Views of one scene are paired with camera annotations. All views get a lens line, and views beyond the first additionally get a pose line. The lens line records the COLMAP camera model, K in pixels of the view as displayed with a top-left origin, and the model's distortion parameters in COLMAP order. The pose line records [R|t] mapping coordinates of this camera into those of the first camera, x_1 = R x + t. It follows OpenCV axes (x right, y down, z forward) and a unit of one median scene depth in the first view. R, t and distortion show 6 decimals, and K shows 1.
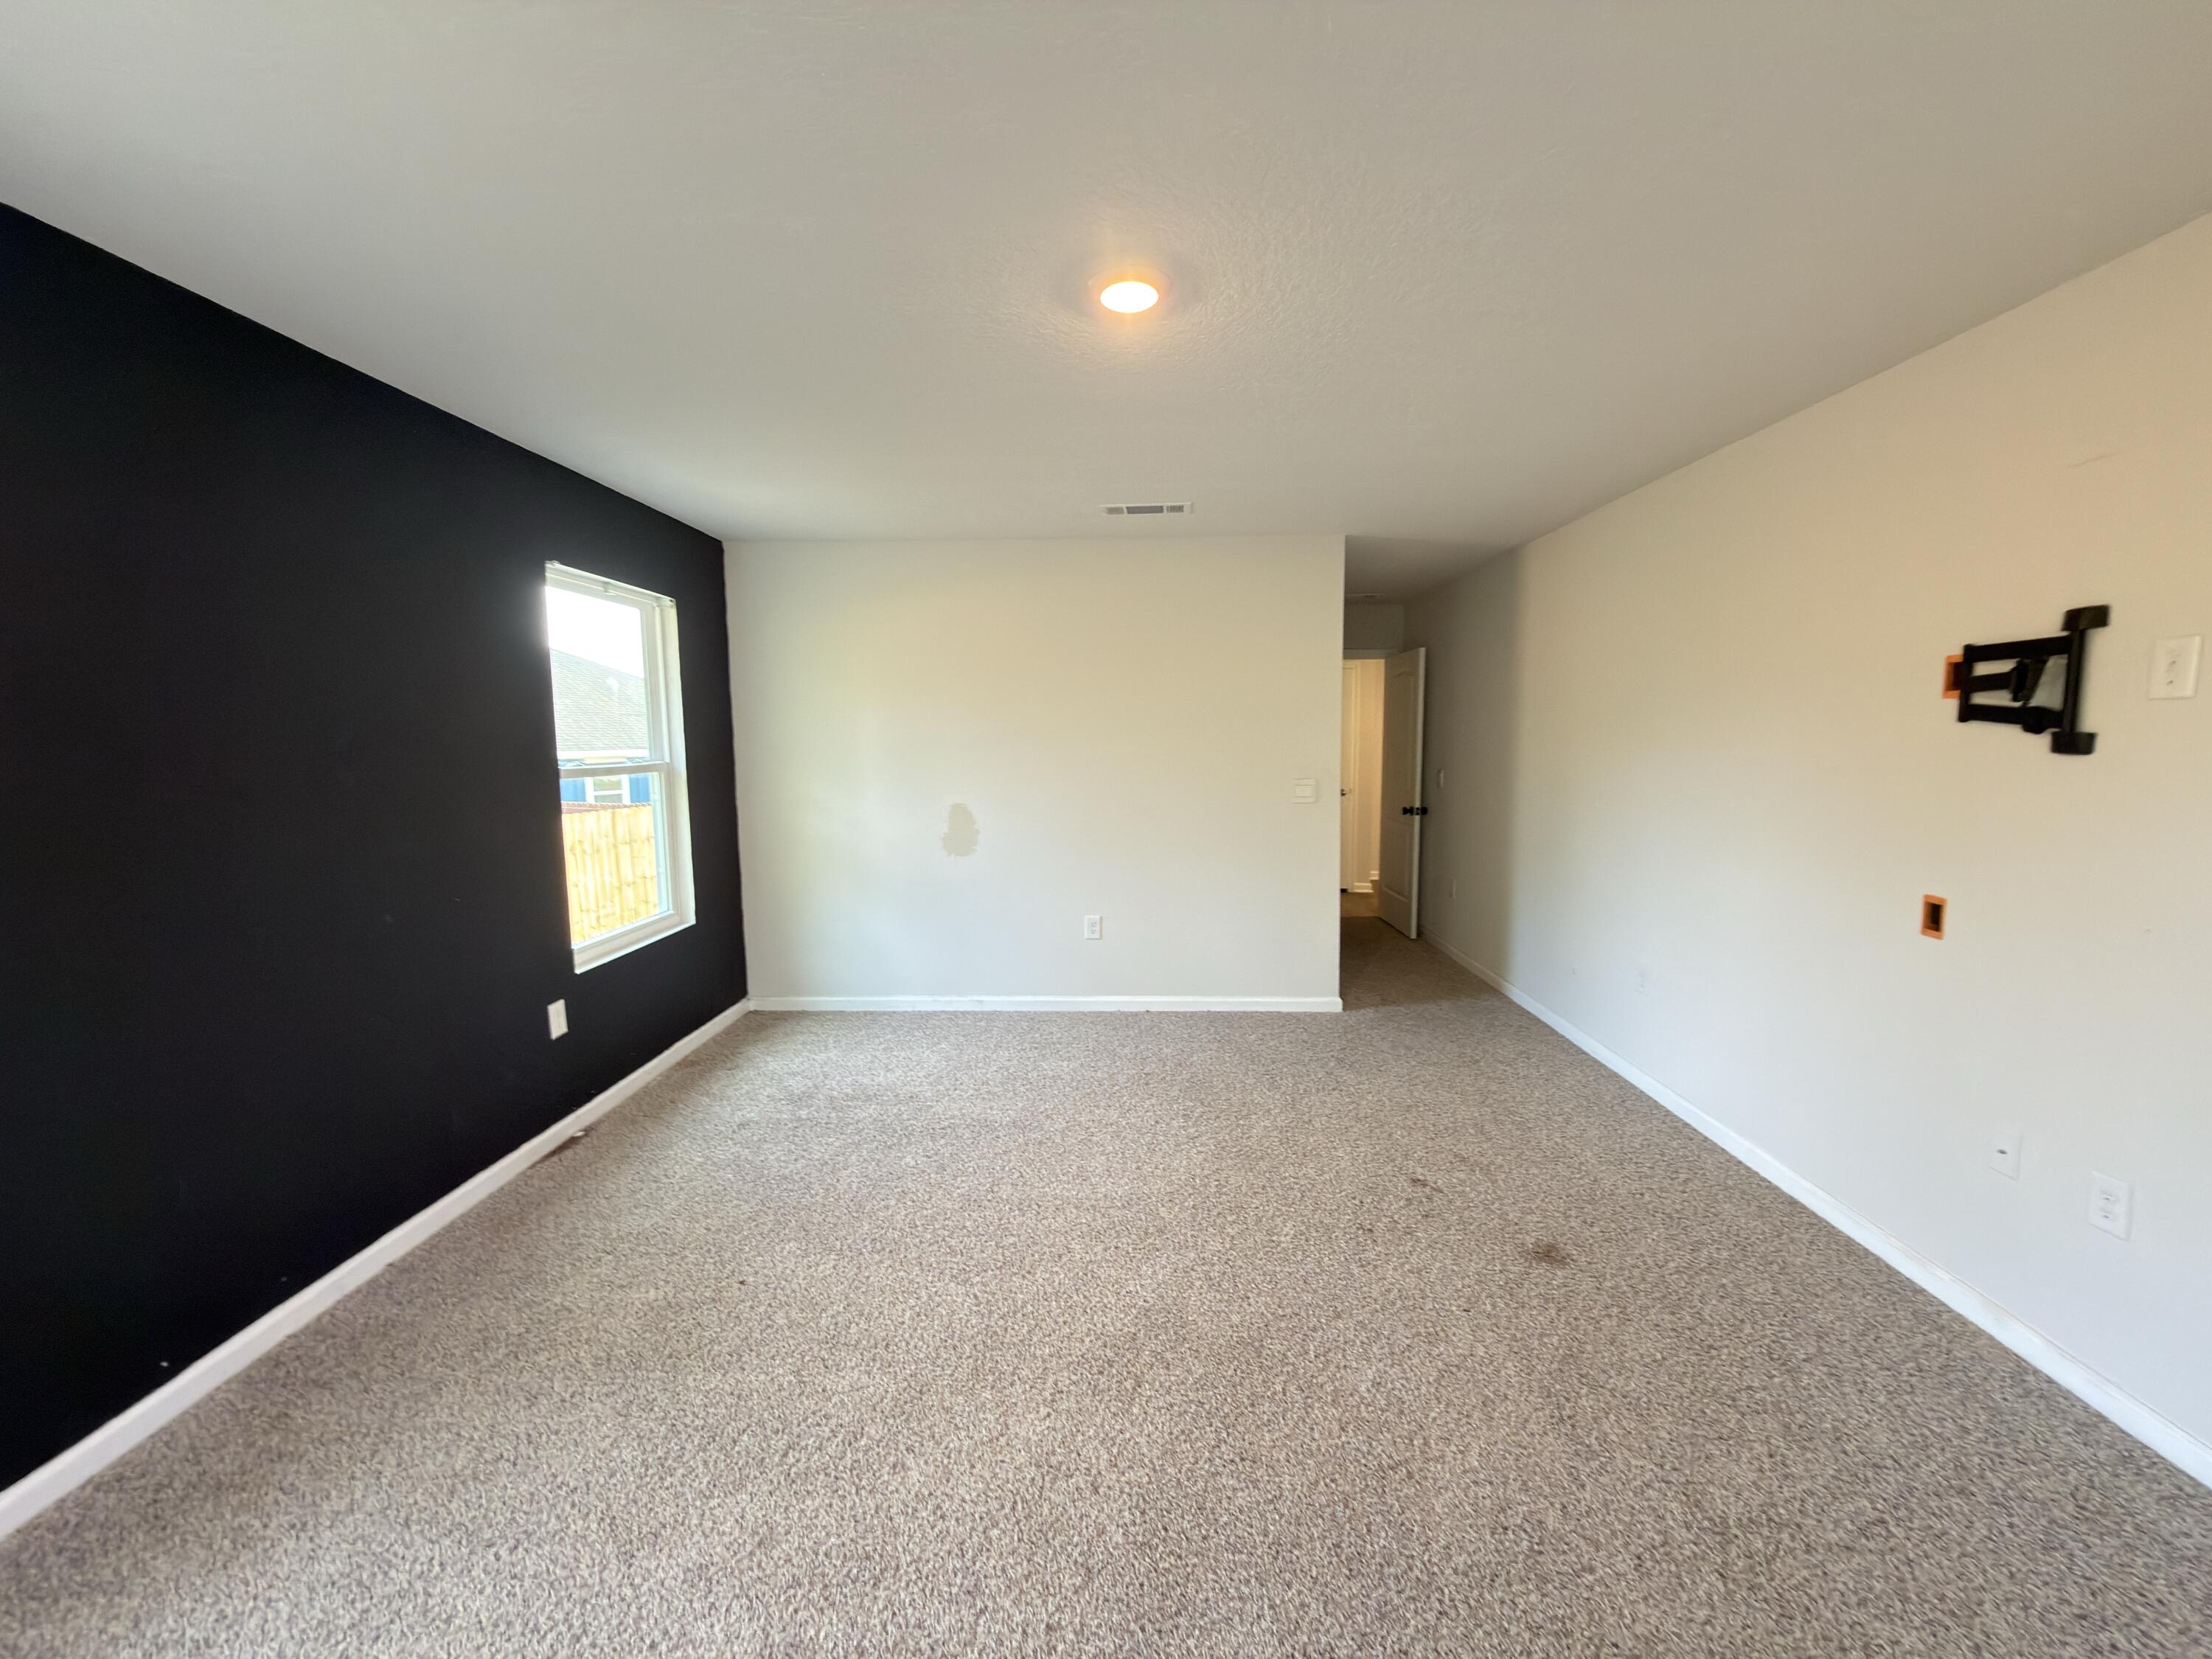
lens RADIAL K [[879.7, 0, 1104.2], [0, 879.7, 826.5], [0, 0, 1]] dist [-0.000349, 0.000314]
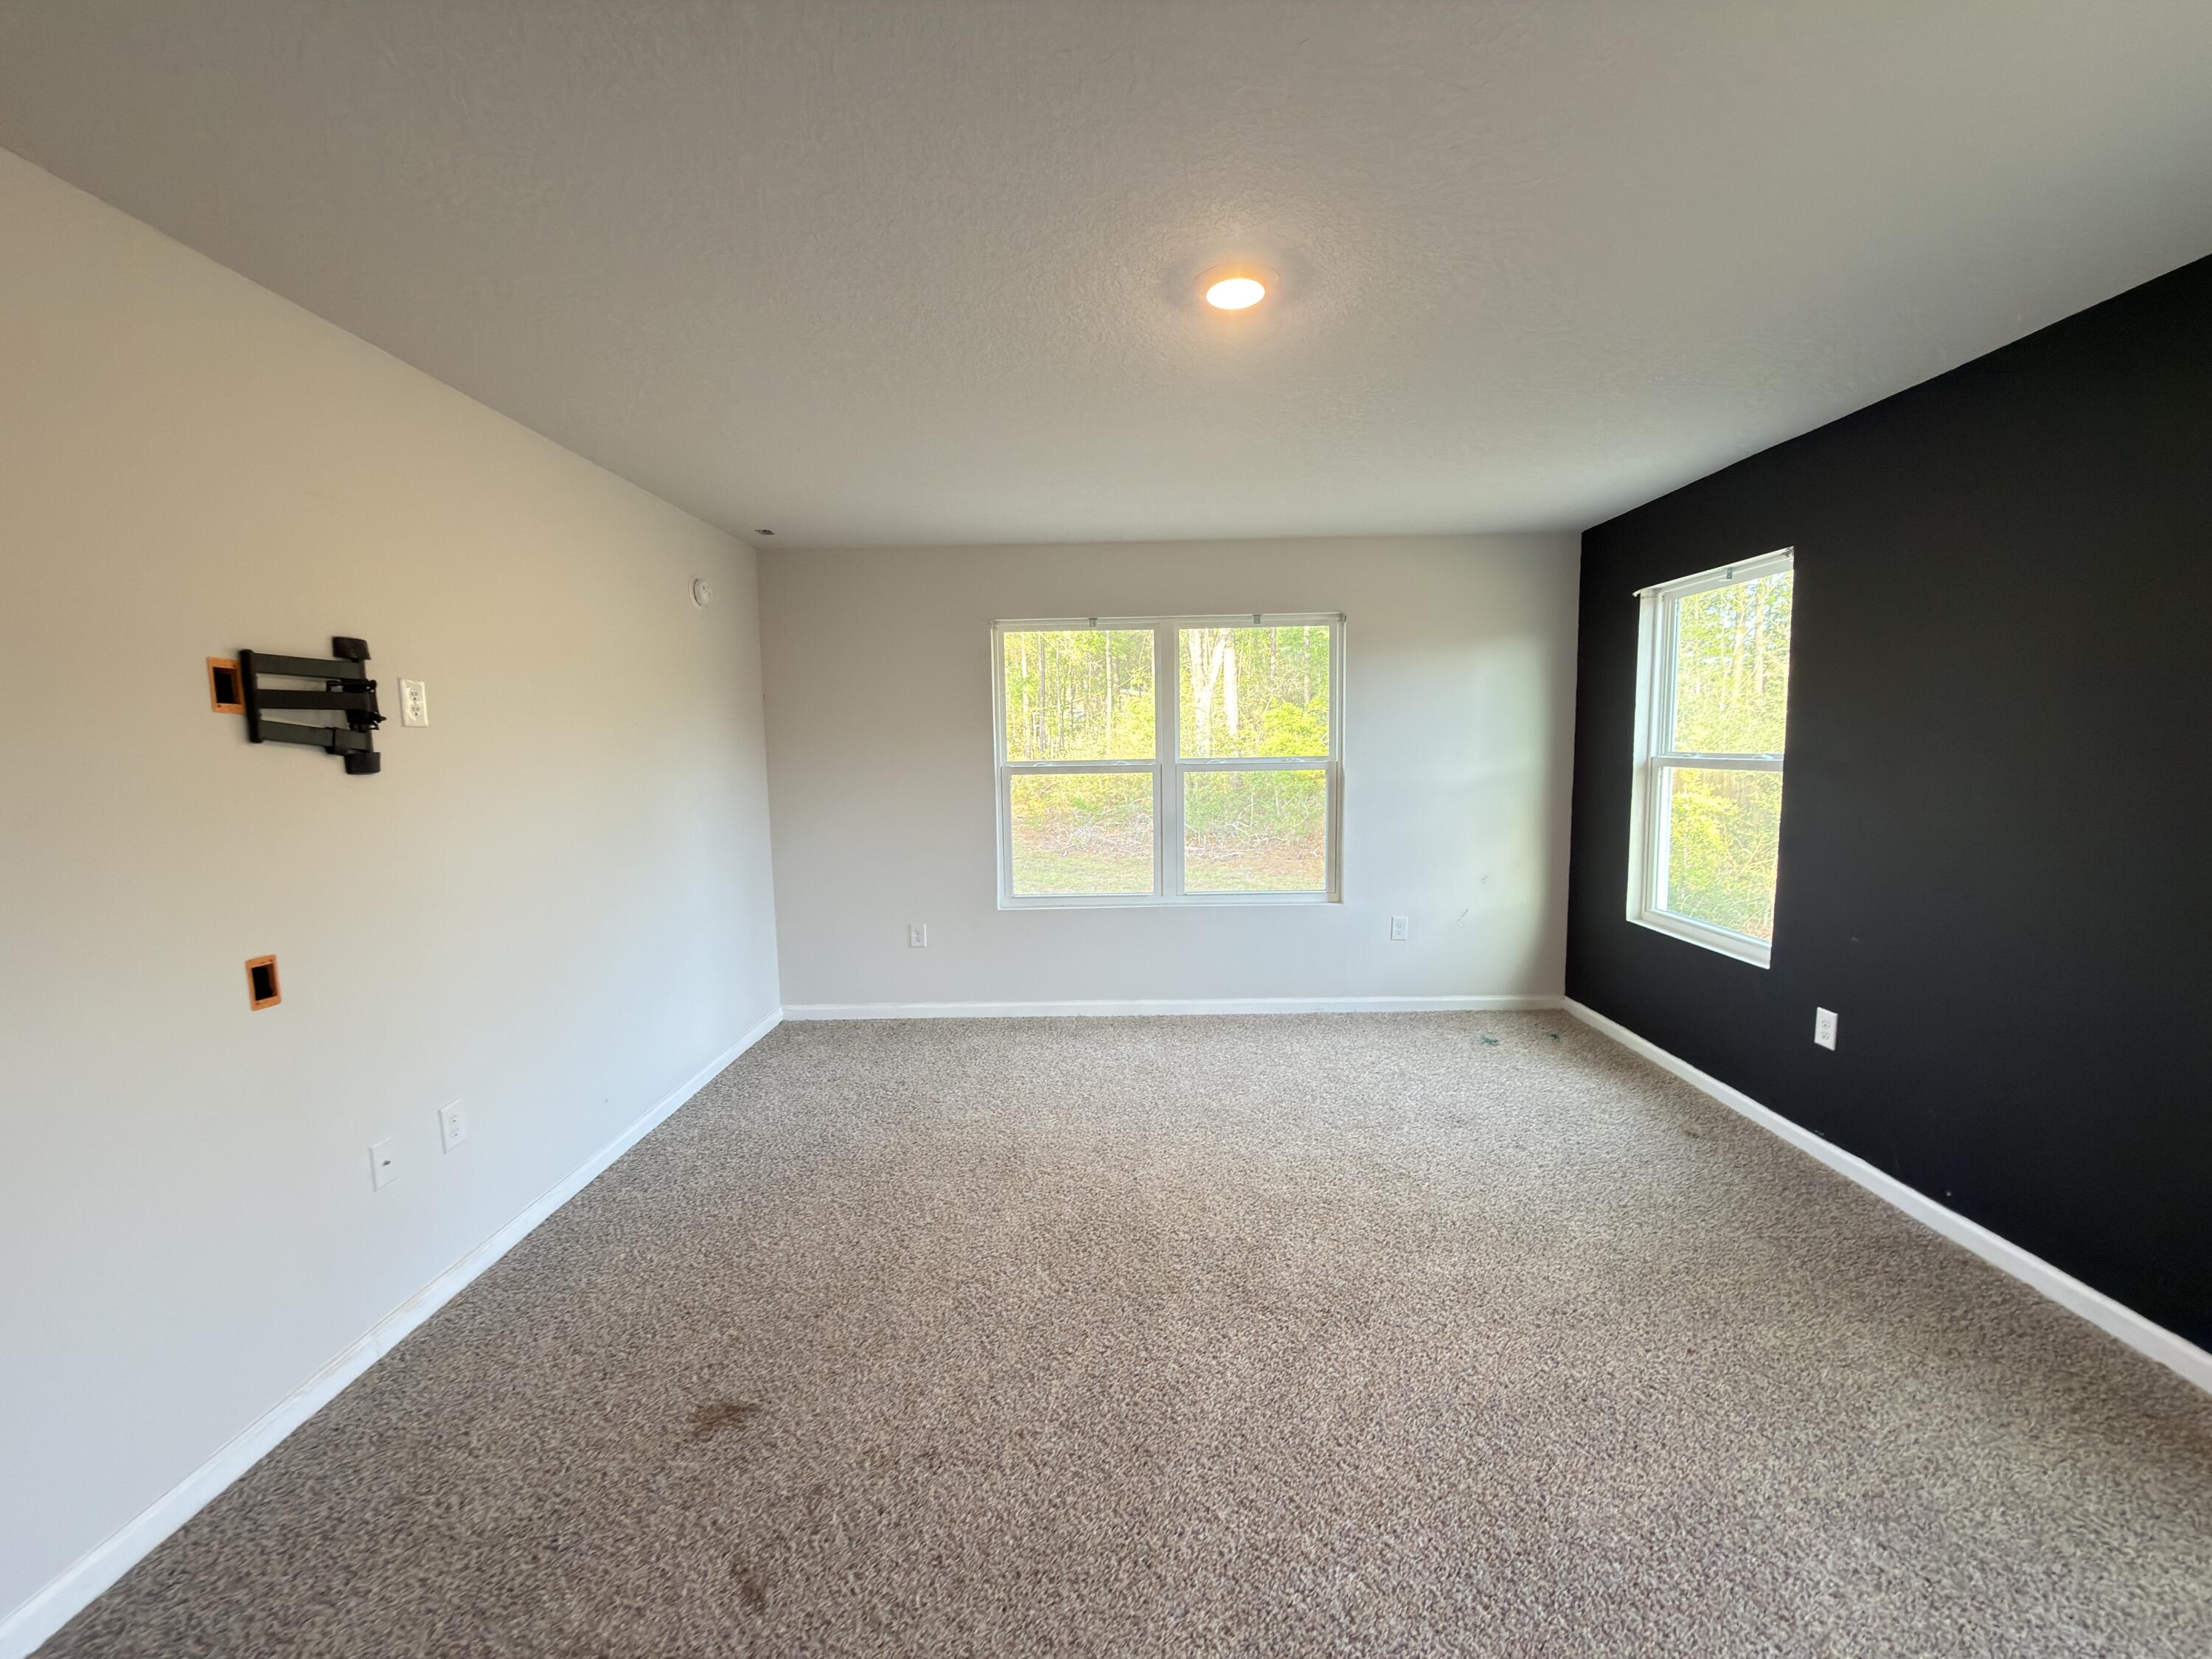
lens RADIAL K [[879.7, 0, 1104.2], [0, 879.7, 826.5], [0, 0, 1]] dist [-0.000349, 0.000314]
pose [[-0.999664, 0.021672, -0.014191, 0.184828], [0.018338, 0.978961, 0.203222, -0.198011], [0.018297, 0.202894, -0.979030, 1.865746]]
